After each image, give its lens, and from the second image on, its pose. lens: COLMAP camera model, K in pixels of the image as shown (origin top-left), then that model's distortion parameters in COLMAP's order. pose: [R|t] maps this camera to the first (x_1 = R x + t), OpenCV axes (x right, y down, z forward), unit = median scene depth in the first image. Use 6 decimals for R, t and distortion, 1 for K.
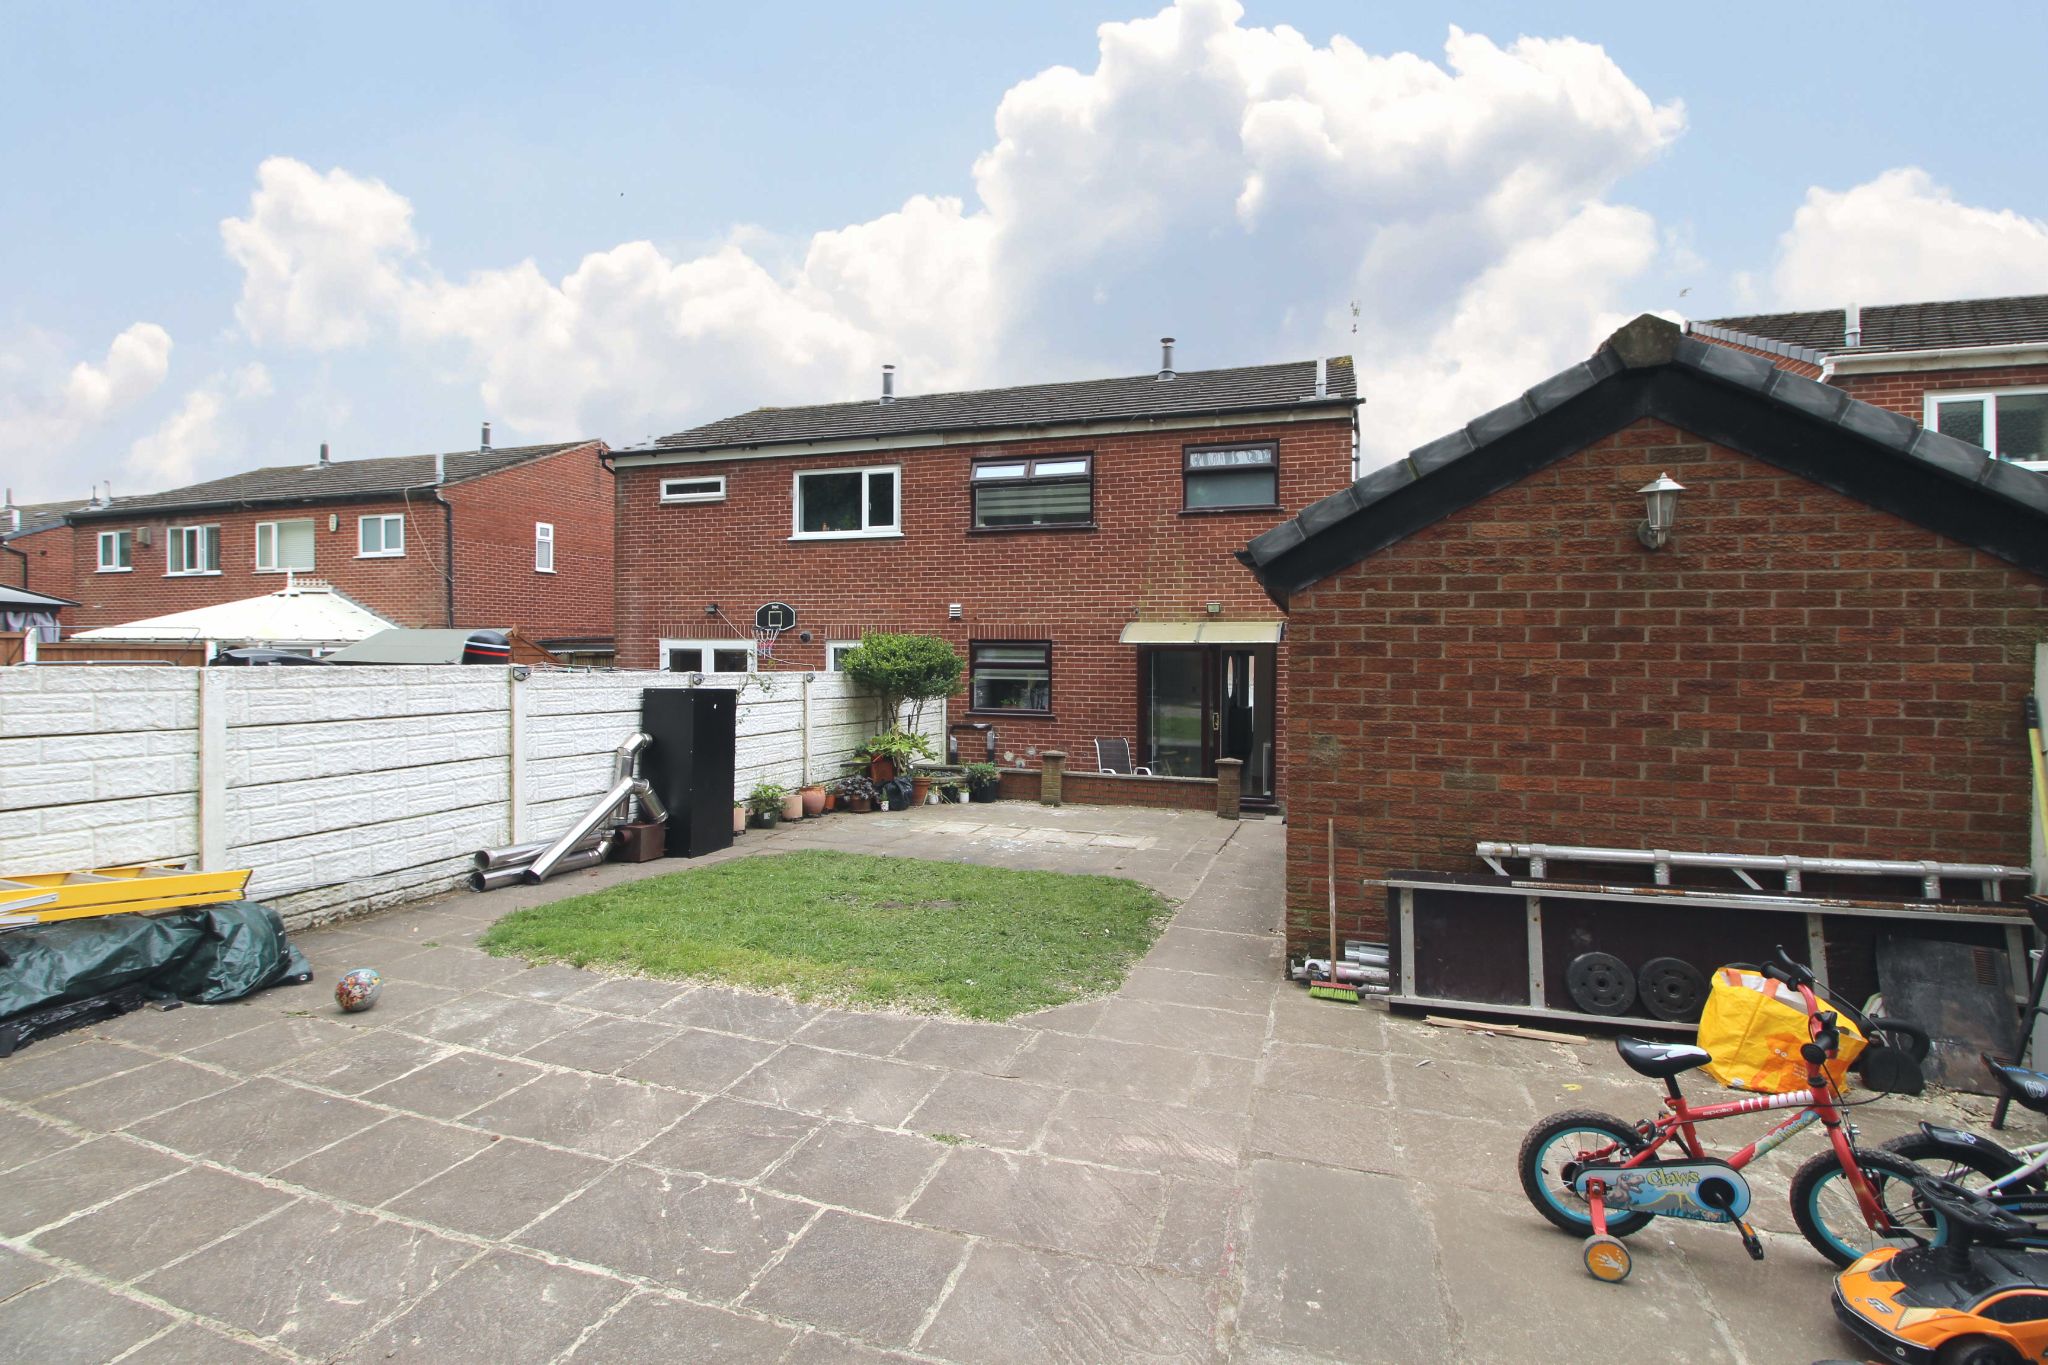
lens RADIAL K [[945.1, 0, 1020.9], [0, 945.1, 663.8], [0, 0, 1]] dist [0.001806, -0.015404]
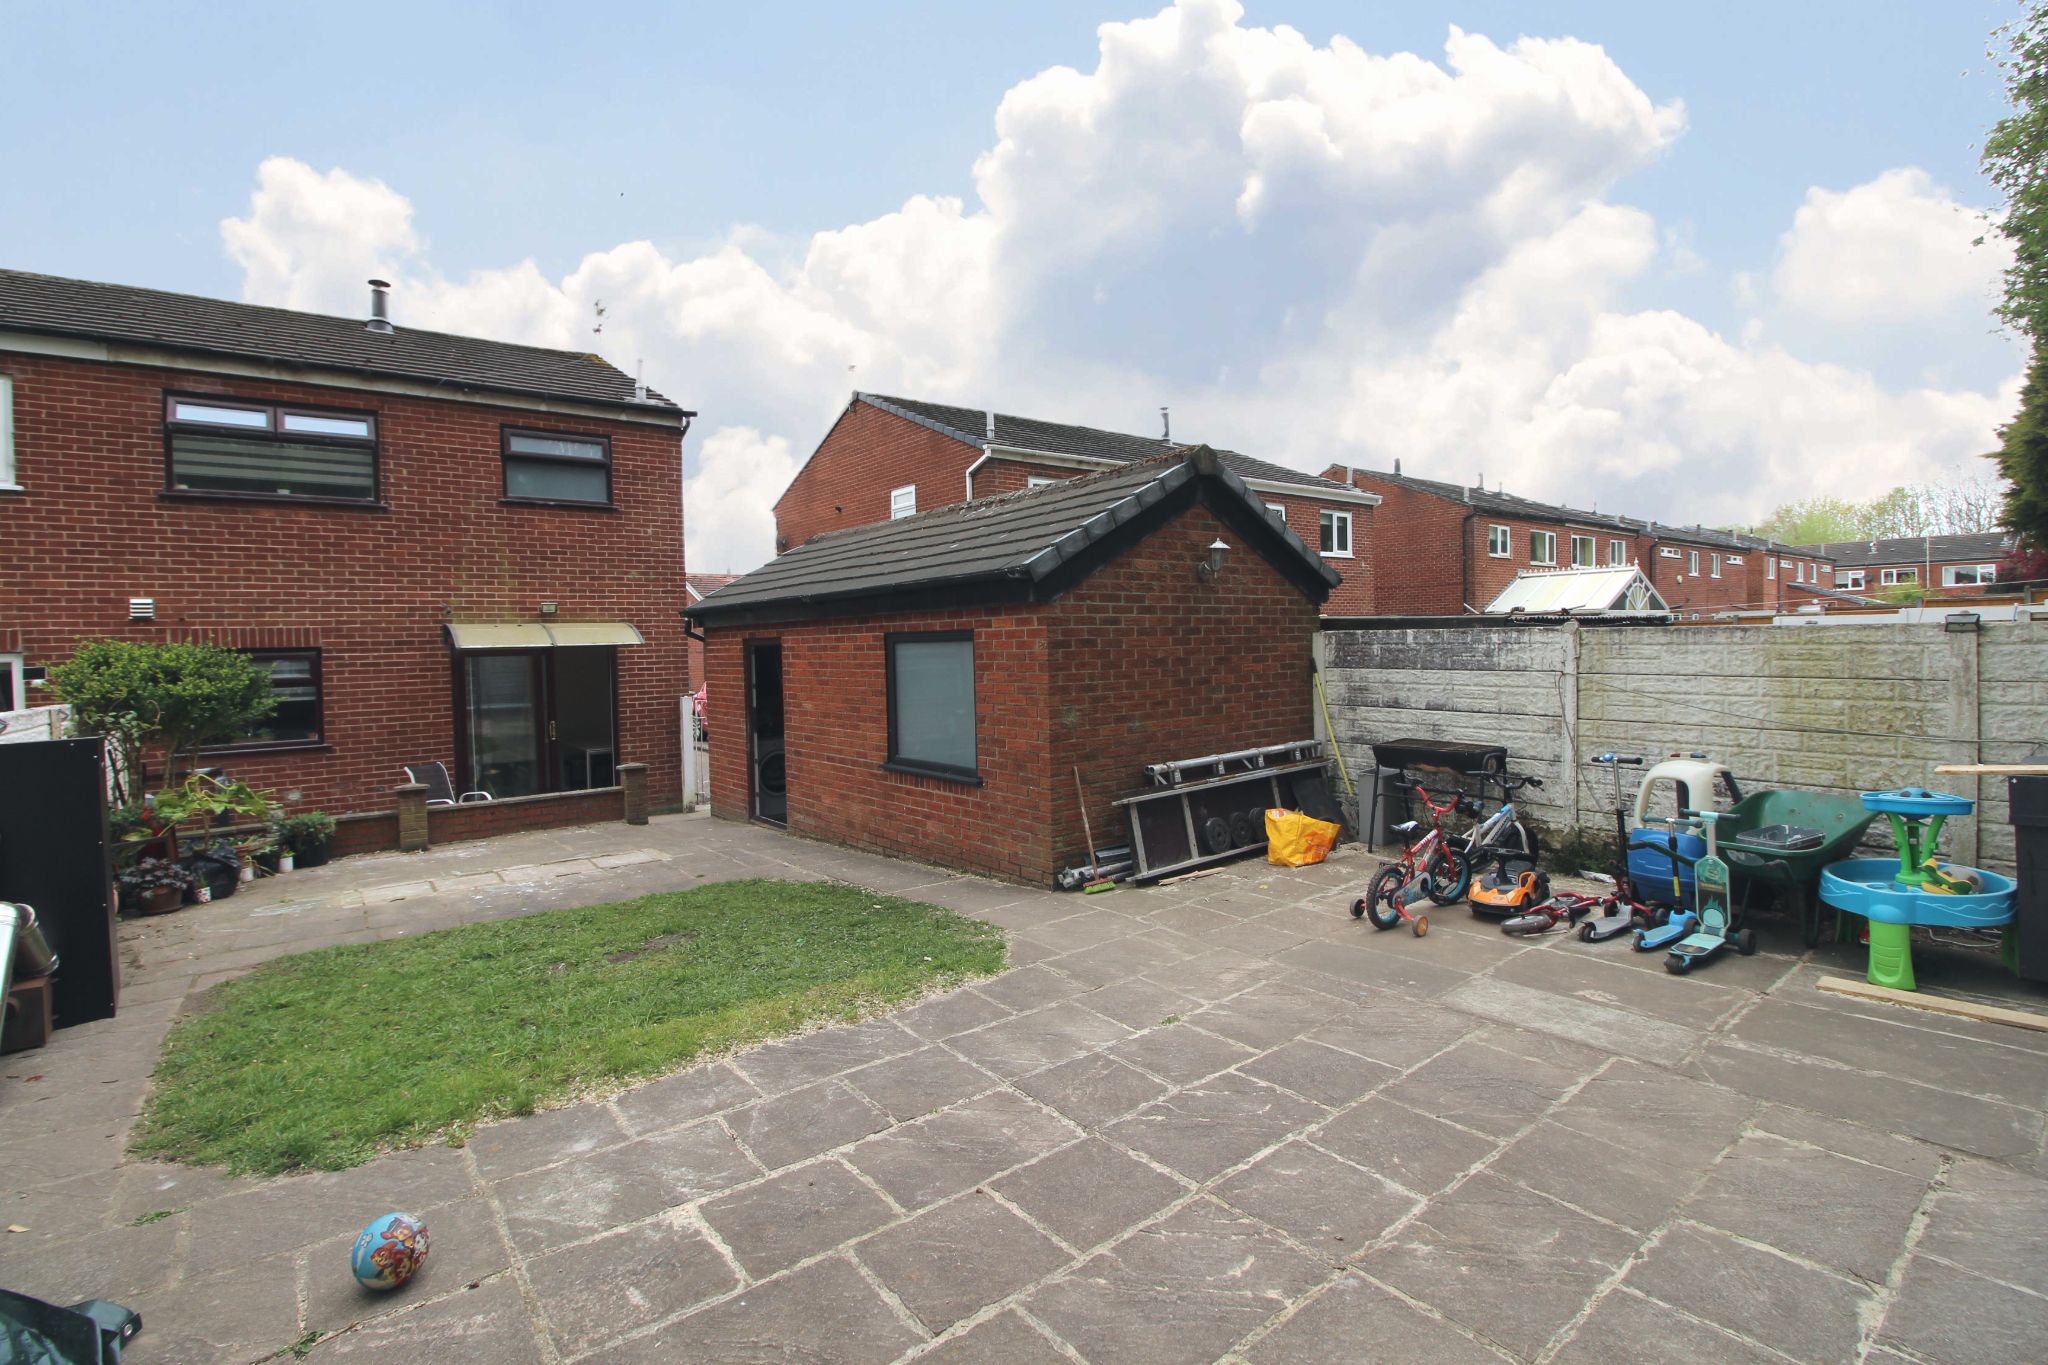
lens RADIAL K [[945.1, 0, 1020.9], [0, 945.1, 663.8], [0, 0, 1]] dist [0.001806, -0.015404]
pose [[0.550527, -0.038958, 0.833908, -0.895525], [0.038393, 0.999035, 0.021326, -0.019134], [-0.833934, 0.020276, 0.551492, 0.312099]]
